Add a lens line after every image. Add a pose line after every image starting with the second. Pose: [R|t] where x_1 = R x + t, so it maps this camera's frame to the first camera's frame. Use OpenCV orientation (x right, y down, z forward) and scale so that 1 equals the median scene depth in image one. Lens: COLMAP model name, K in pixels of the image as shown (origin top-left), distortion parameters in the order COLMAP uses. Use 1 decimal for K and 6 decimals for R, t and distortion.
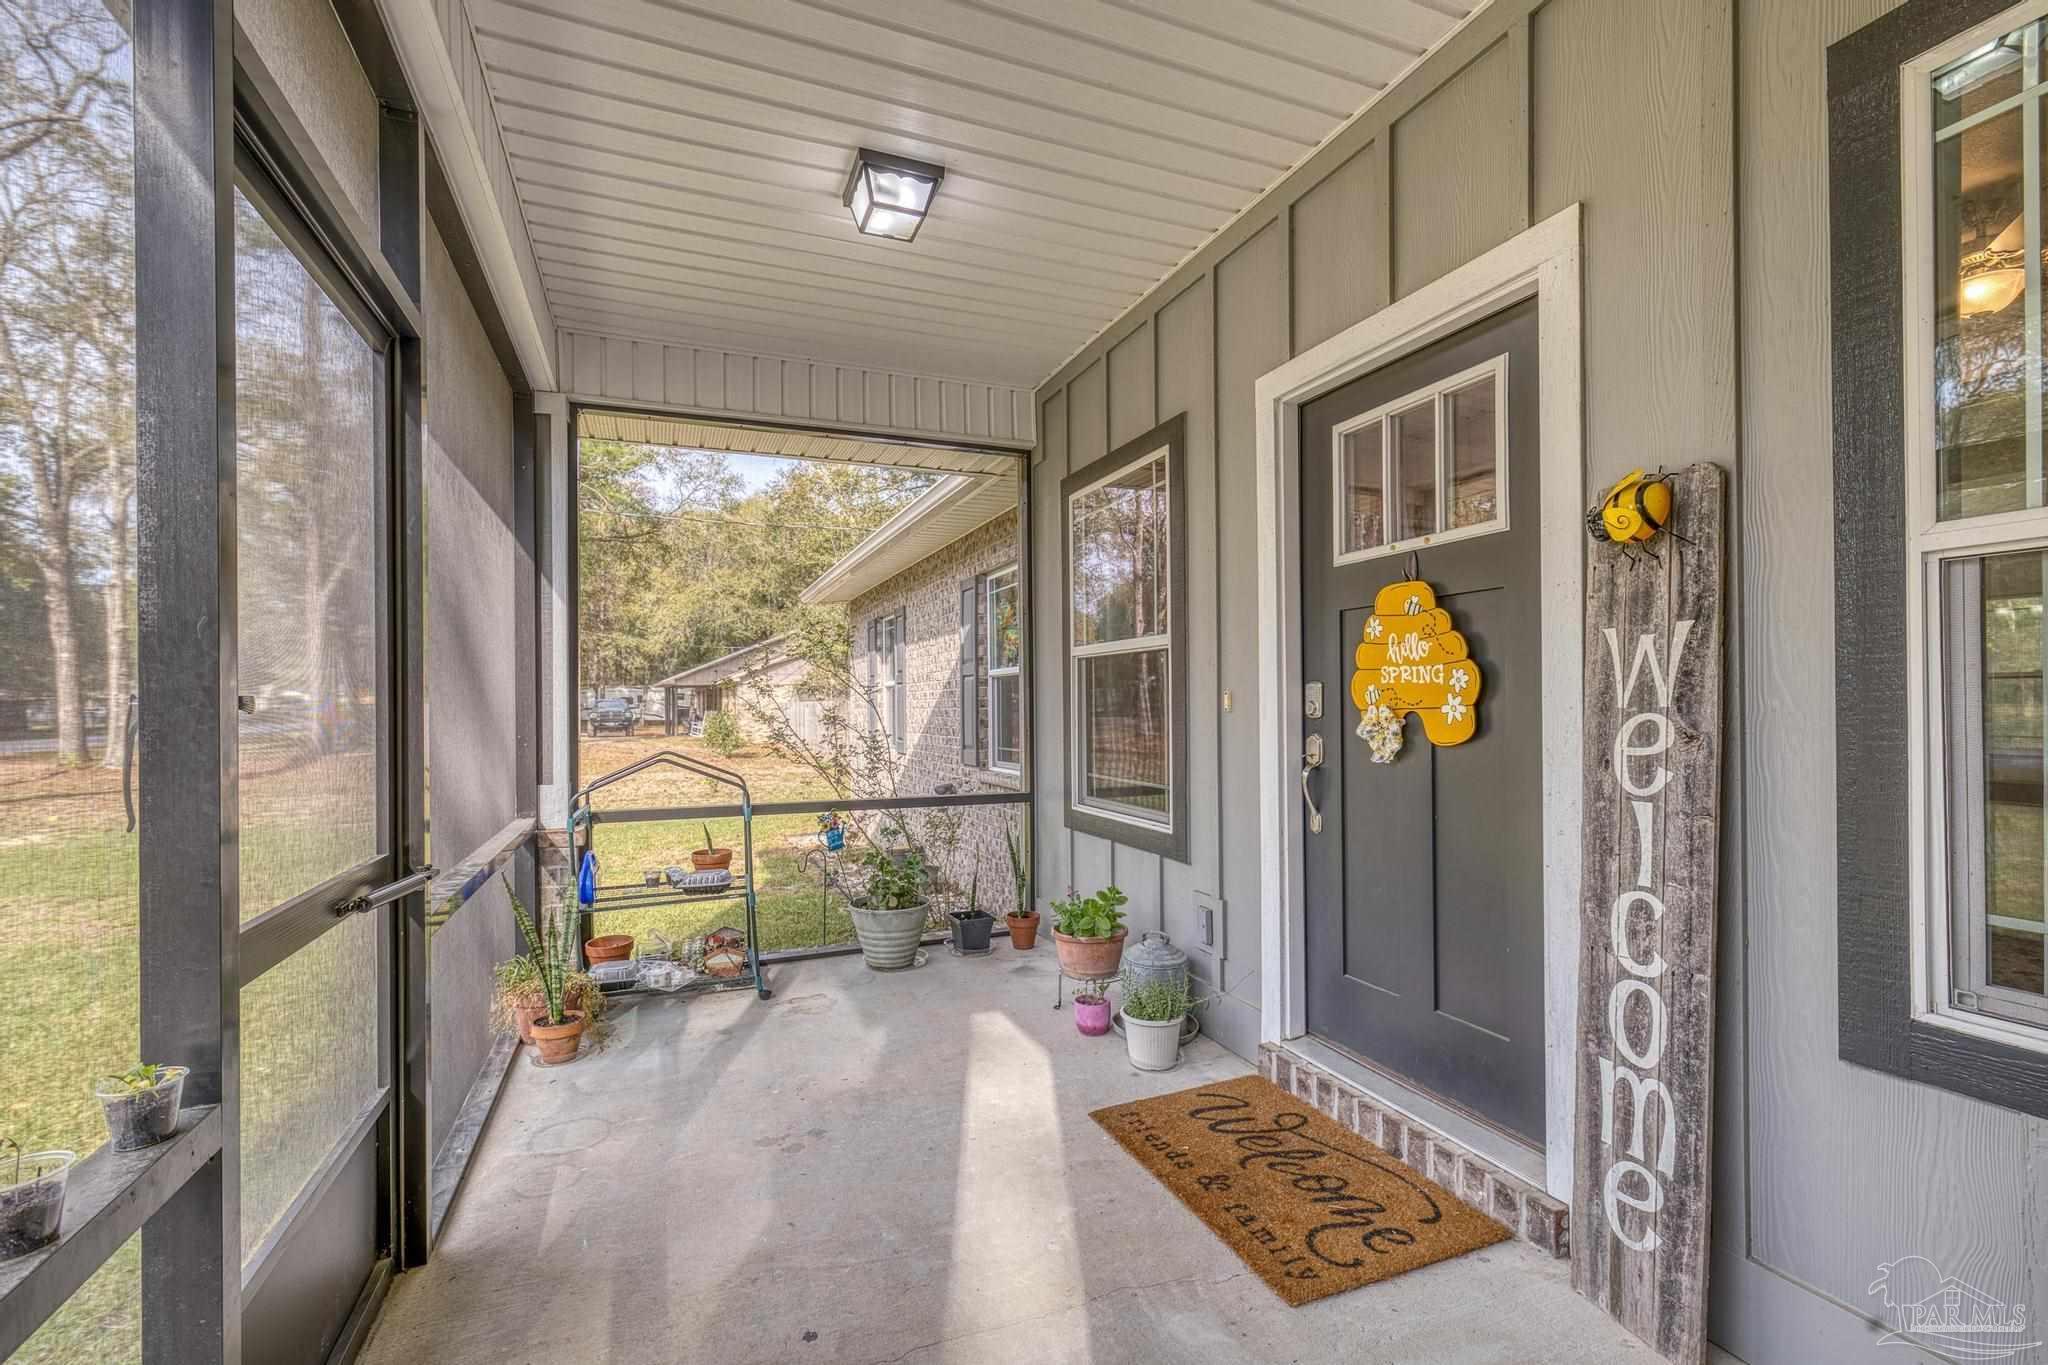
lens RADIAL K [[883.3, 0, 1011.9], [0, 883.3, 703.5], [0, 0, 1]] dist [0.002362, 0.001052]
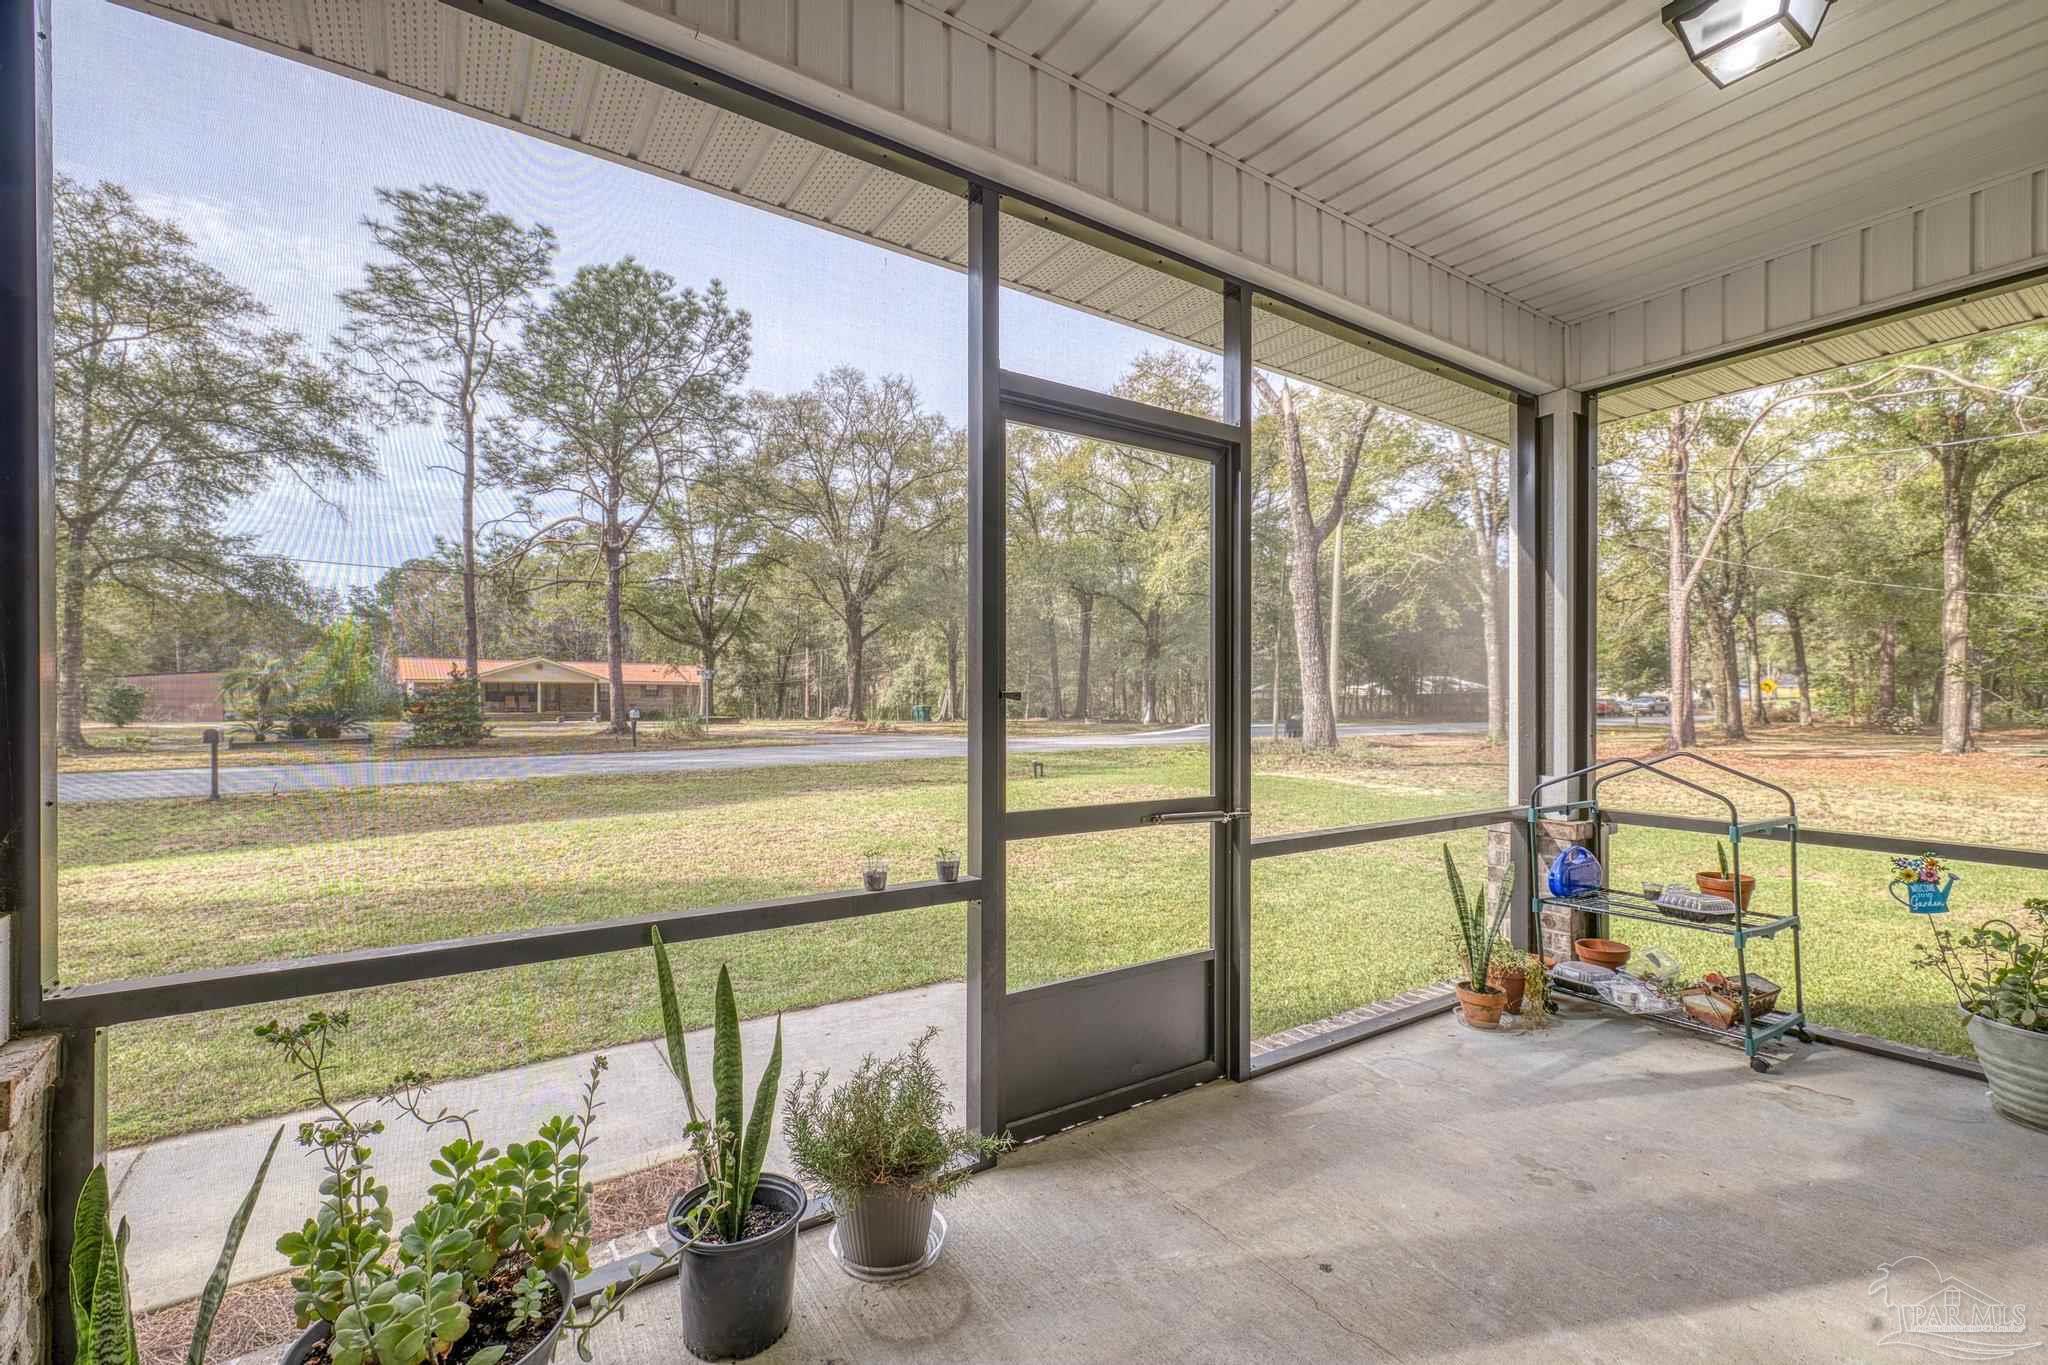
lens RADIAL K [[883.3, 0, 998.4], [0, 883.3, 691.9], [0, 0, 1]] dist [0.002362, 0.001052]
pose [[0.198139, 0.000169, -0.980174, 0.524009], [-0.005366, 0.999985, -0.000913, -0.000429], [0.980159, 0.005441, 0.198137, 0.254922]]
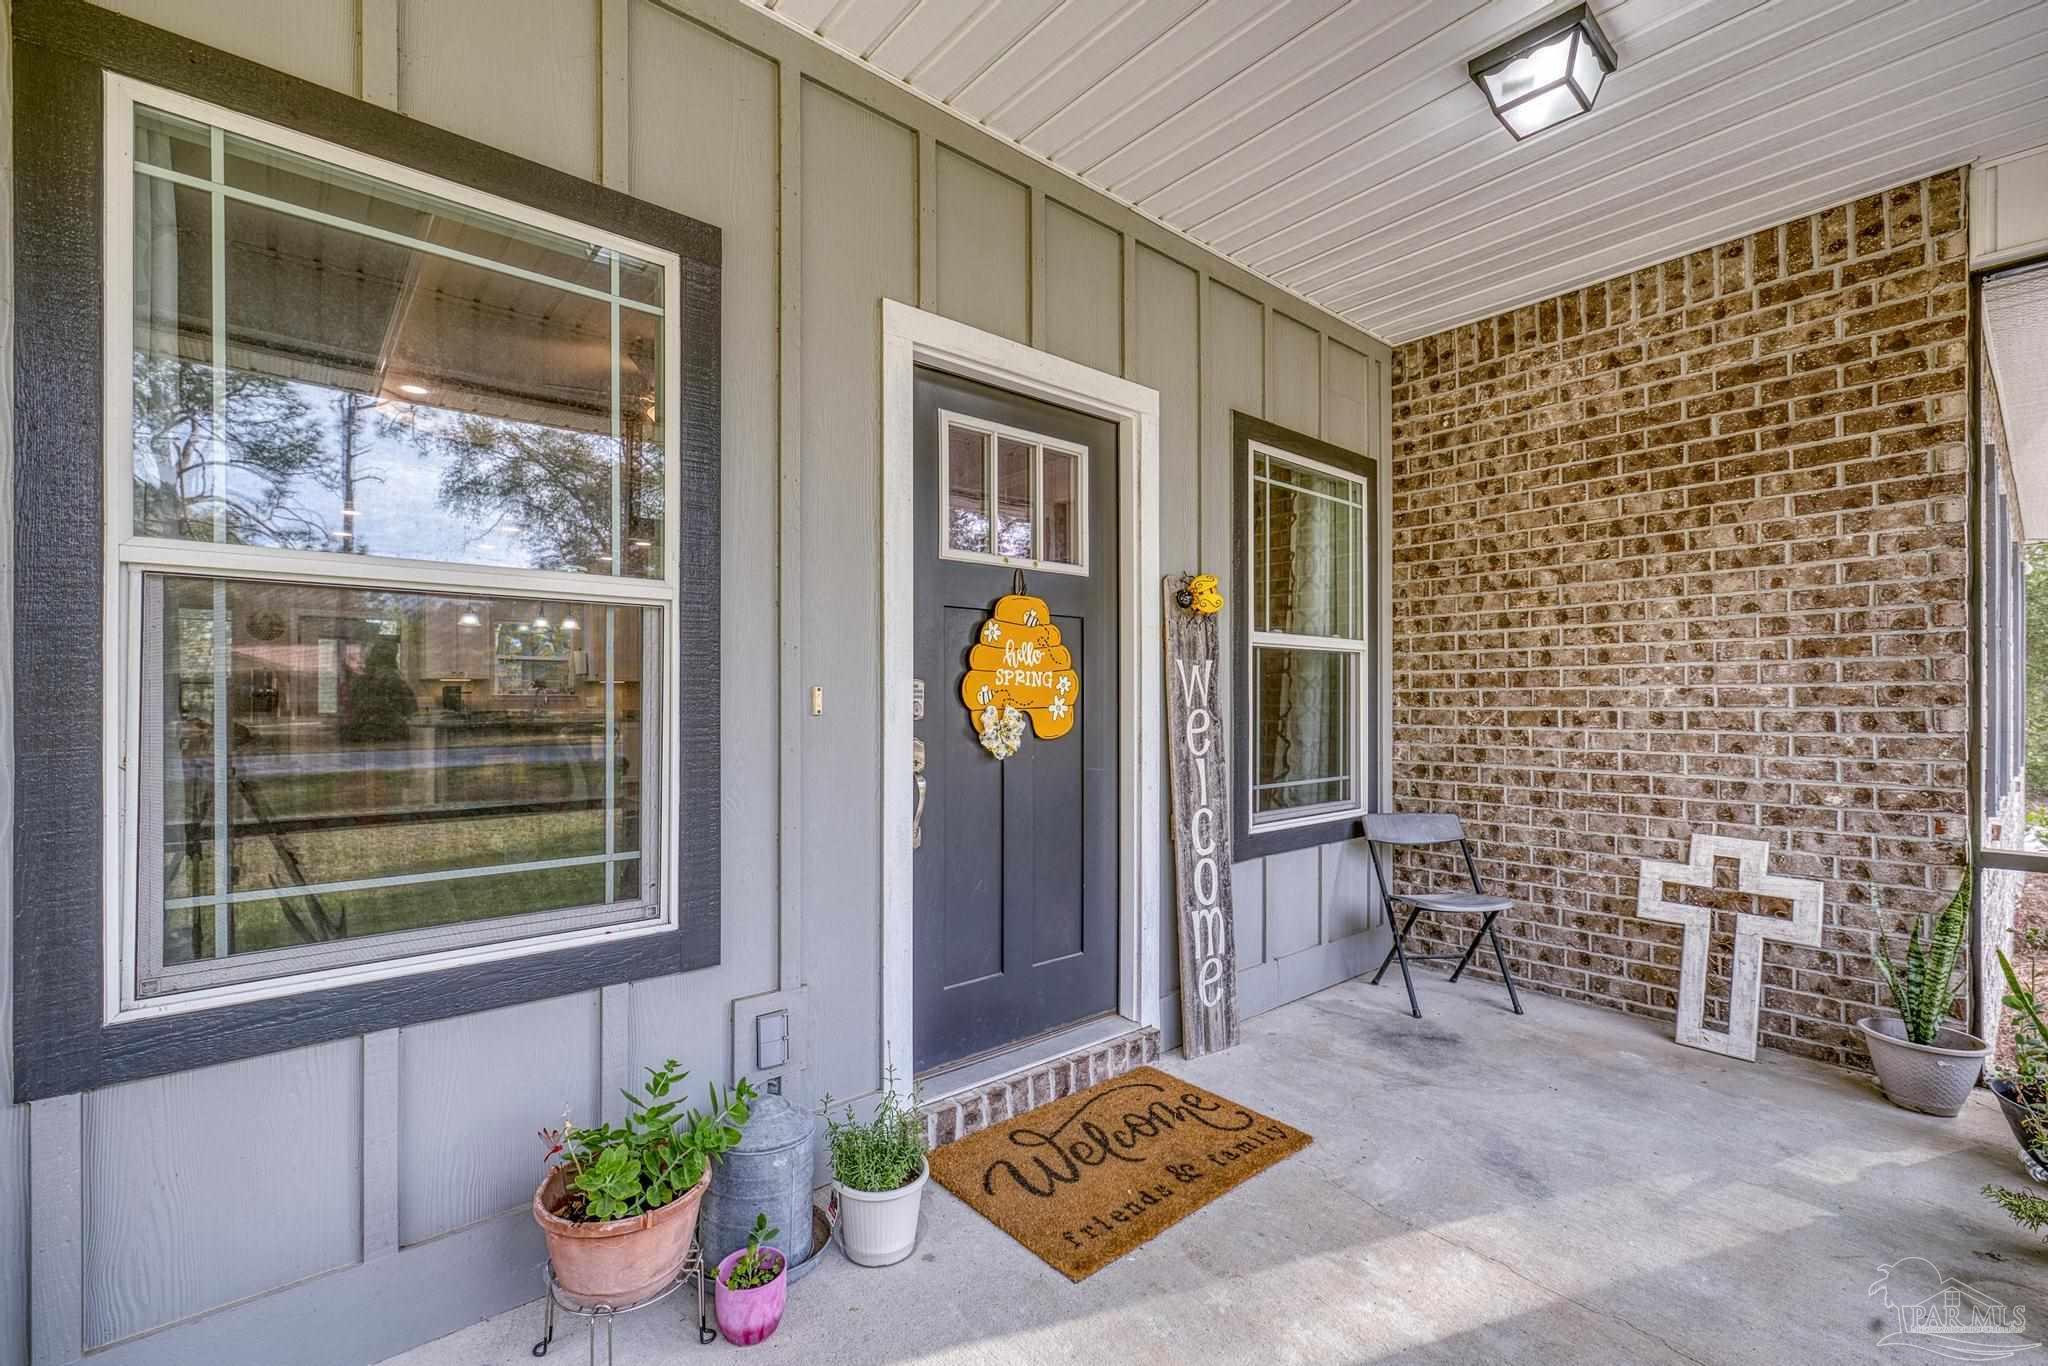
lens RADIAL K [[883.3, 0, 1005.2], [0, 883.3, 701.0], [0, 0, 1]] dist [0.002362, 0.001052]
pose [[-0.314149, 0.007452, 0.949344, -0.591888], [0.002354, 0.999972, -0.007071, 0.004003], [-0.949371, 0.000013, -0.314158, 1.323766]]
